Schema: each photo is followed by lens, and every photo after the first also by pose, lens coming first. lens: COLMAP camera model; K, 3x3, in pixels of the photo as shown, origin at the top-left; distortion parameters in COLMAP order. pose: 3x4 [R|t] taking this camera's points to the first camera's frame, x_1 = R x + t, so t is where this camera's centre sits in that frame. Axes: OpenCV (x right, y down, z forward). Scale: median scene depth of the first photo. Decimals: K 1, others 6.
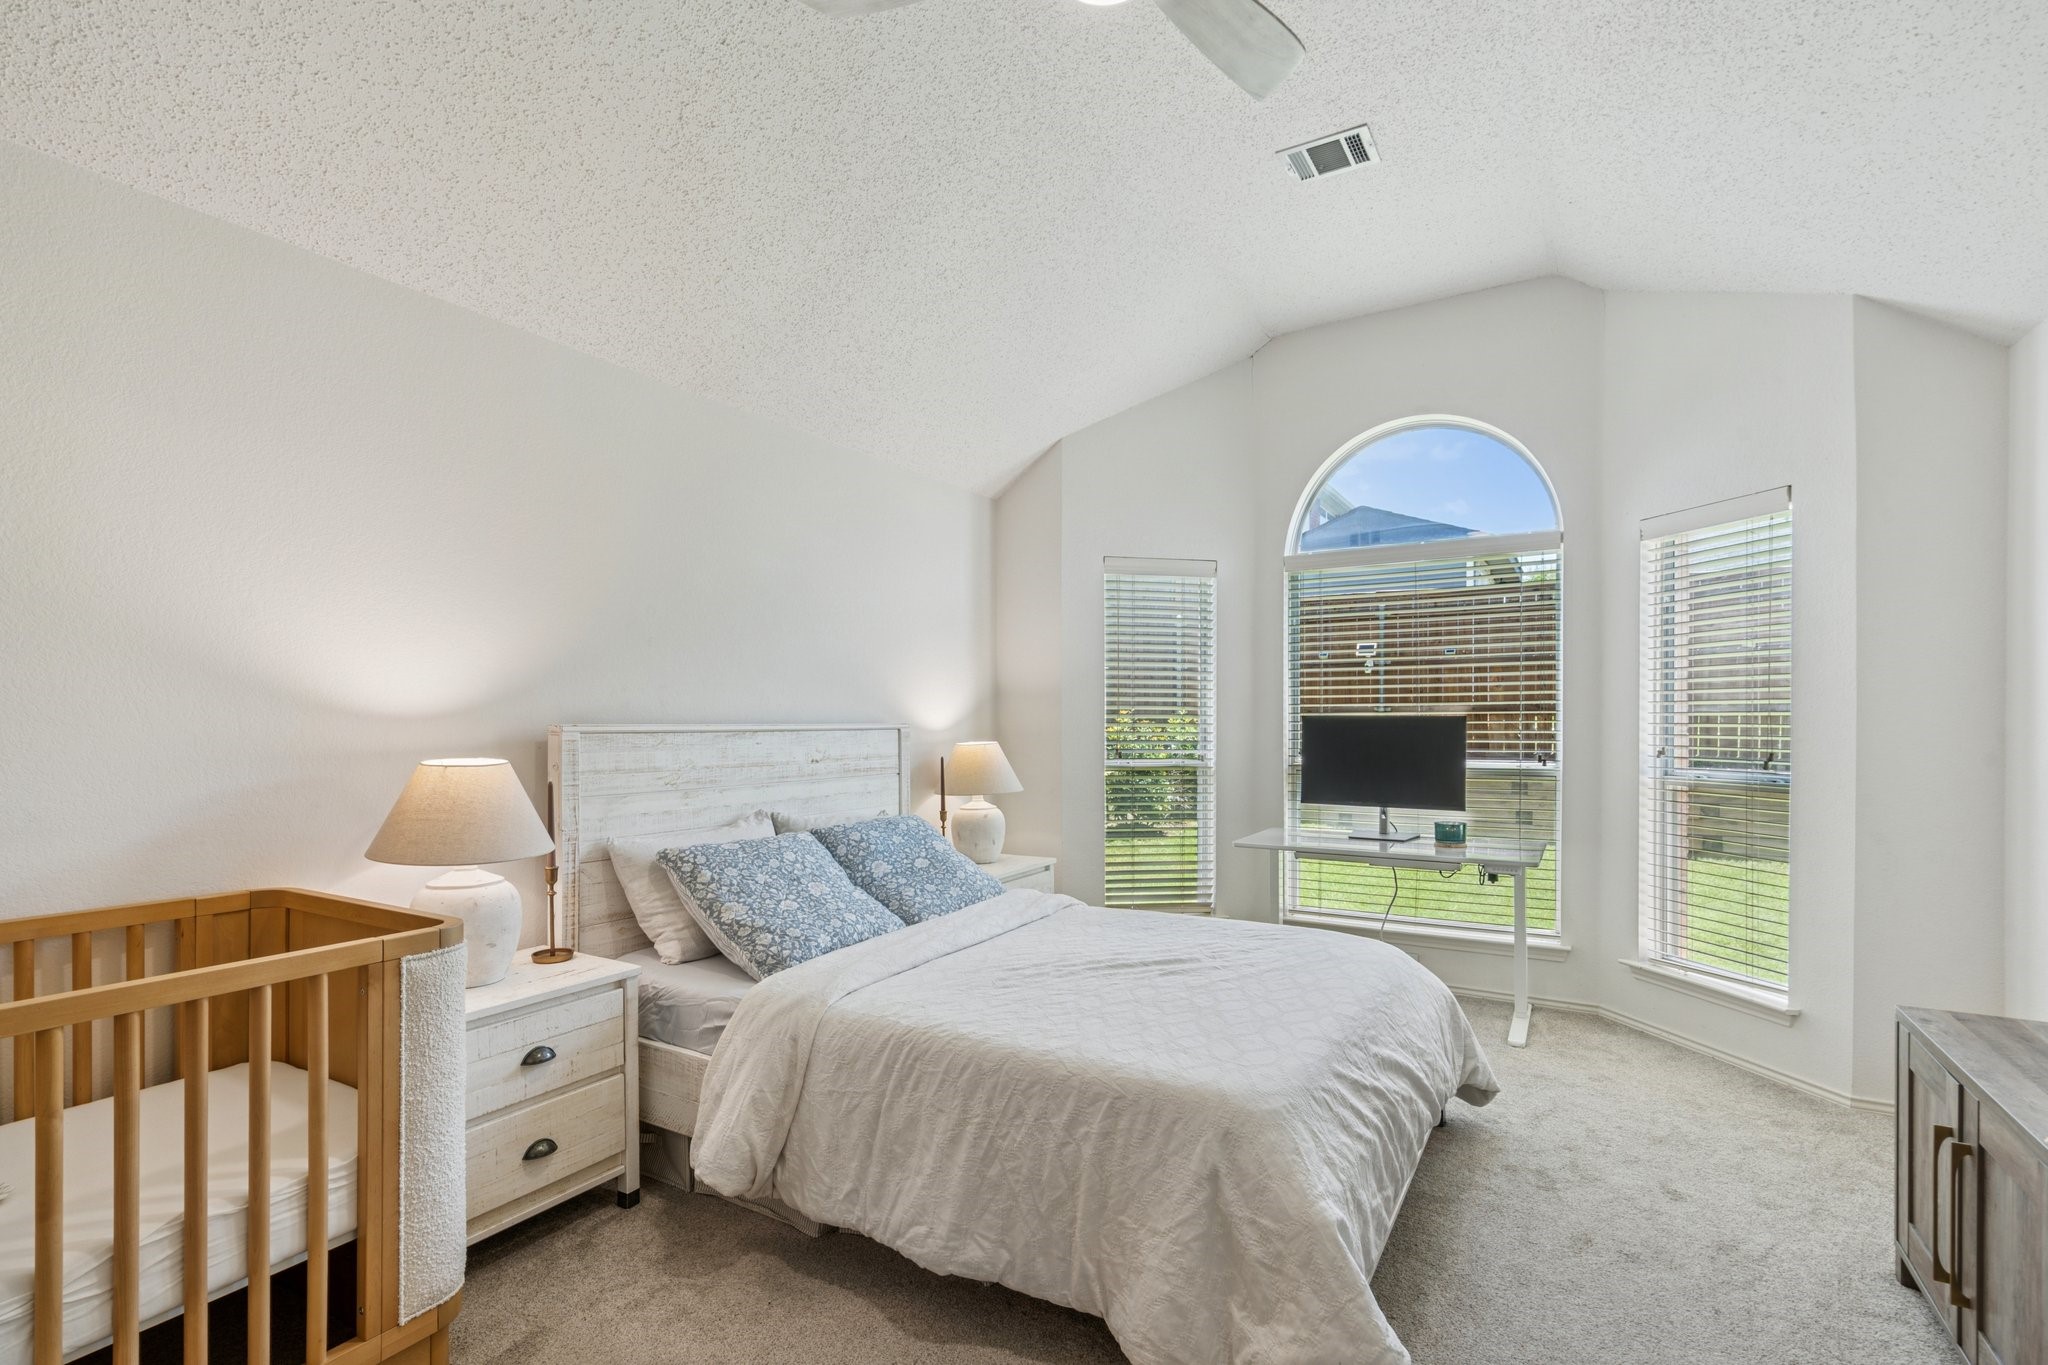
lens RADIAL K [[933.8, 0, 1024.0], [0, 933.8, 704.2], [0, 0, 1]] dist [-0.007292, 0.001894]
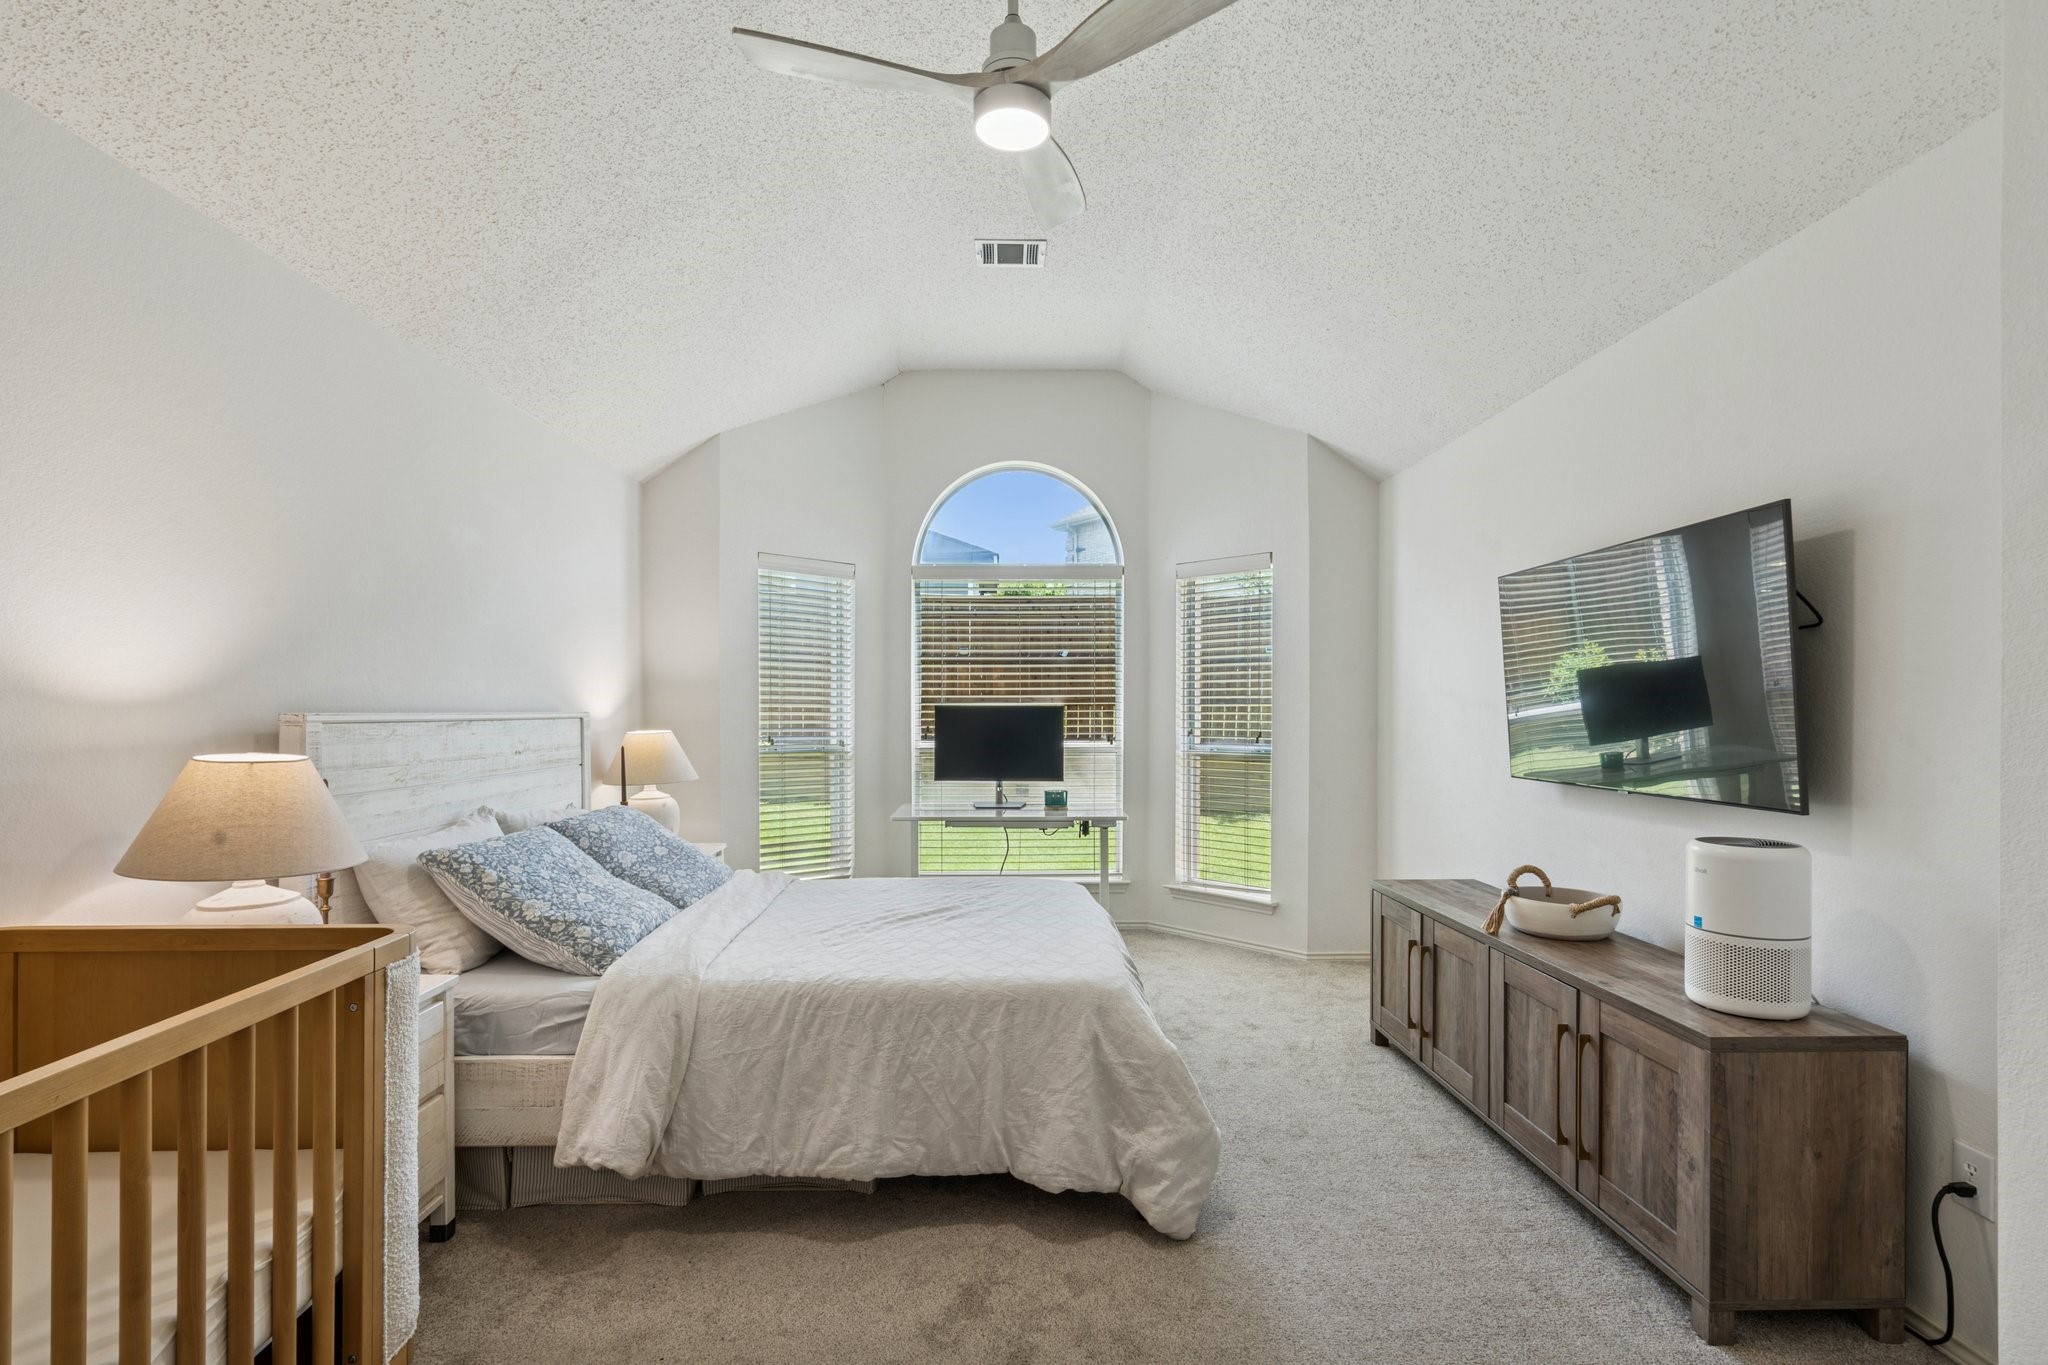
lens RADIAL K [[933.8, 0, 1021.1], [0, 933.8, 686.8], [0, 0, 1]] dist [-0.007292, 0.001894]
pose [[0.846911, 0.013973, 0.531551, -0.382217], [-0.010052, 0.999897, -0.010270, -0.000031], [-0.531639, 0.003355, 0.846964, -0.068005]]
